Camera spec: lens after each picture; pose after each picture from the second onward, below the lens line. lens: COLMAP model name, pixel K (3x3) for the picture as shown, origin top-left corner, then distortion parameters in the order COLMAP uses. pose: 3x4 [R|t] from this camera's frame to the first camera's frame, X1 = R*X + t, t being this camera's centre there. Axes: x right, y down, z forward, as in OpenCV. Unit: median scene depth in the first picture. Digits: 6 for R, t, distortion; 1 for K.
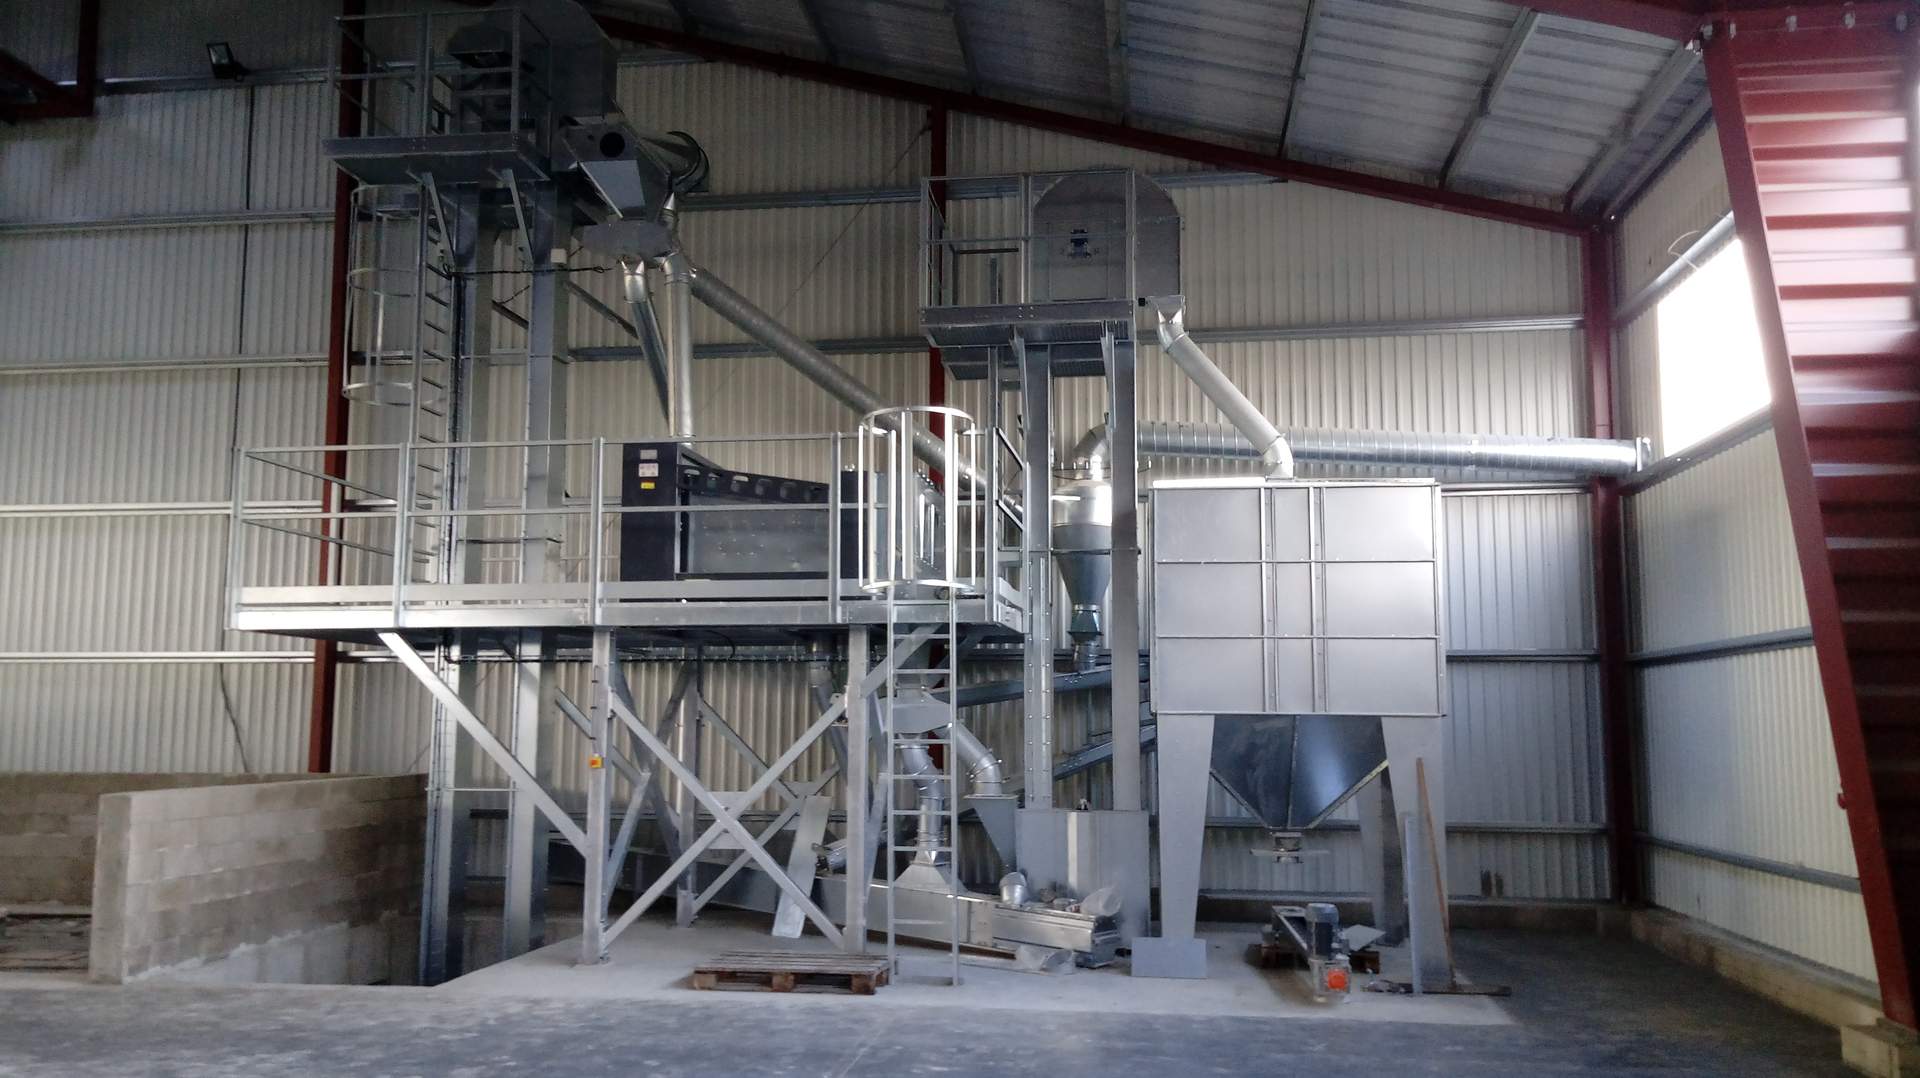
lens RADIAL K [[1546.7, 0, 960.0], [0, 1546.7, 539.0], [0, 0, 1]] dist [0.101701, -0.178317]
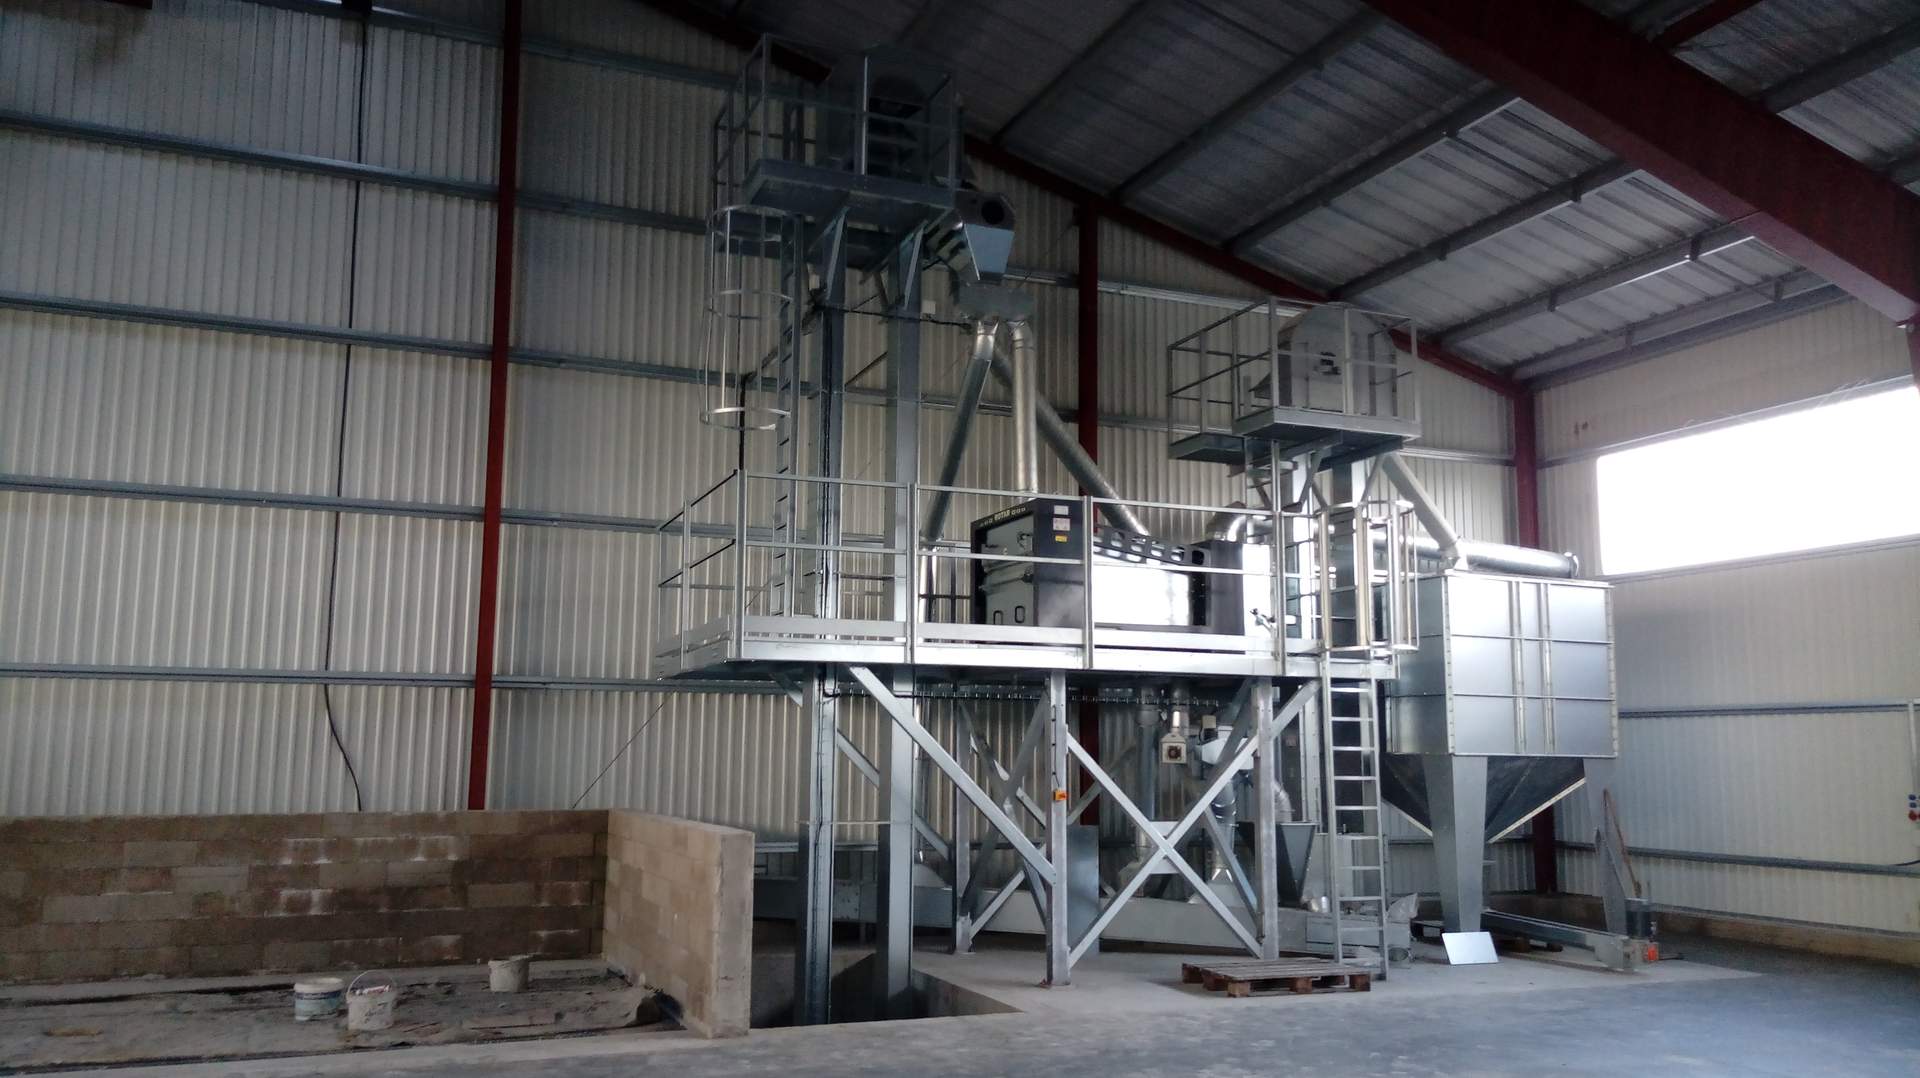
lens RADIAL K [[1527.7, 0, 960.0], [0, 1527.7, 539.0], [0, 0, 1]] dist [0.105842, -0.159678]
pose [[0.858424, 0.076009, 0.507278, -0.751595], [-0.066825, 0.997103, -0.036321, 0.008609], [-0.508569, -0.002720, 0.861017, 0.110386]]
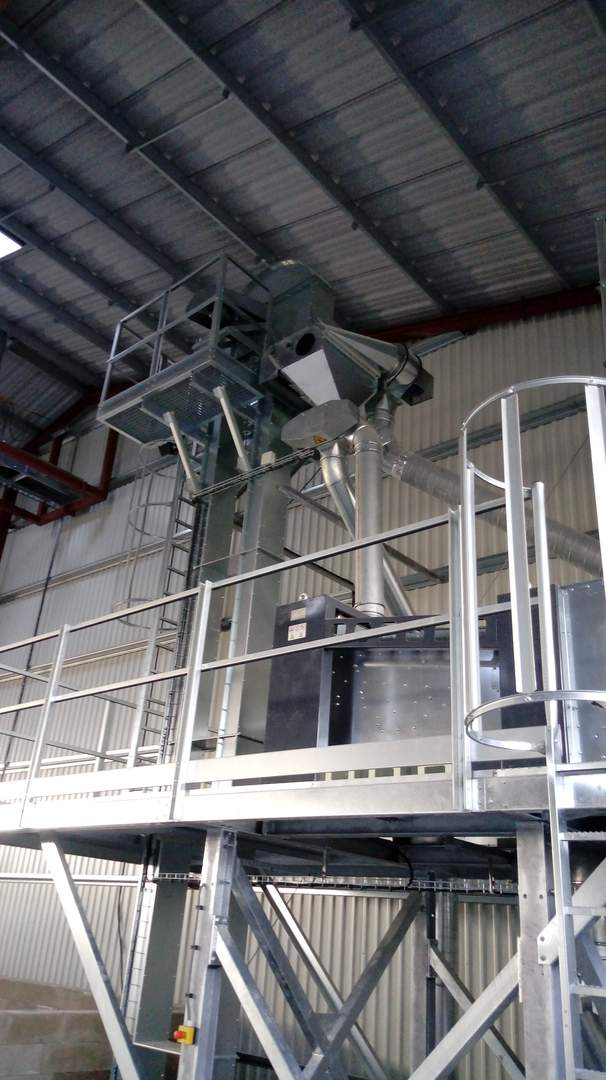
lens RADIAL K [[829.7, 0, 299.4], [0, 829.7, 539.3], [0, 0, 1]] dist [0.041196, -0.000942]
pose [[0.828271, -0.184233, -0.529173, 0.041801], [-0.005938, 0.941462, -0.337067, 0.054956], [0.560296, 0.282325, 0.778692, 0.601723]]
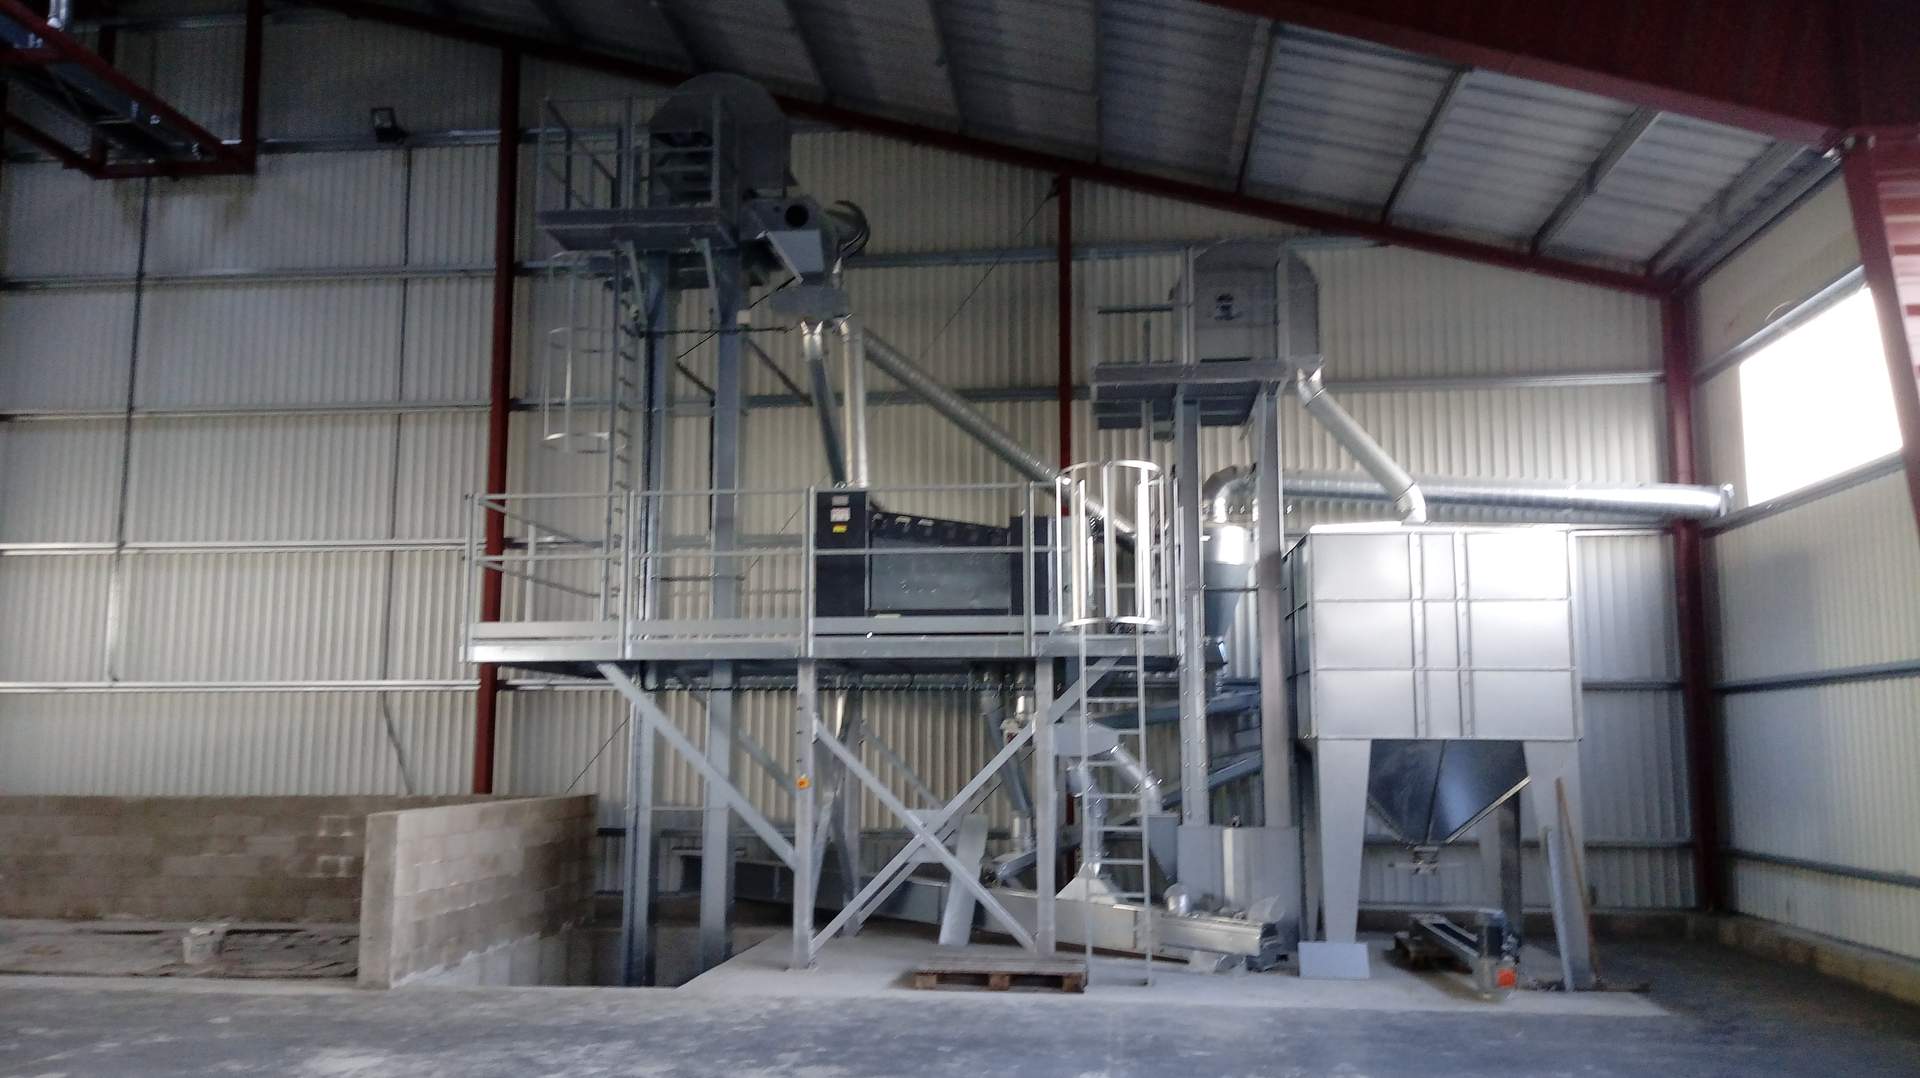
lens RADIAL K [[1537.6, 0, 960.0], [0, 1537.6, 539.0], [0, 0, 1]] dist [0.091217, -0.146356]
pose [[0.999623, 0.001153, 0.027434, -0.136812], [-0.000749, 0.999891, -0.014743, -0.010649], [-0.027448, 0.014717, 0.999515, -0.078660]]
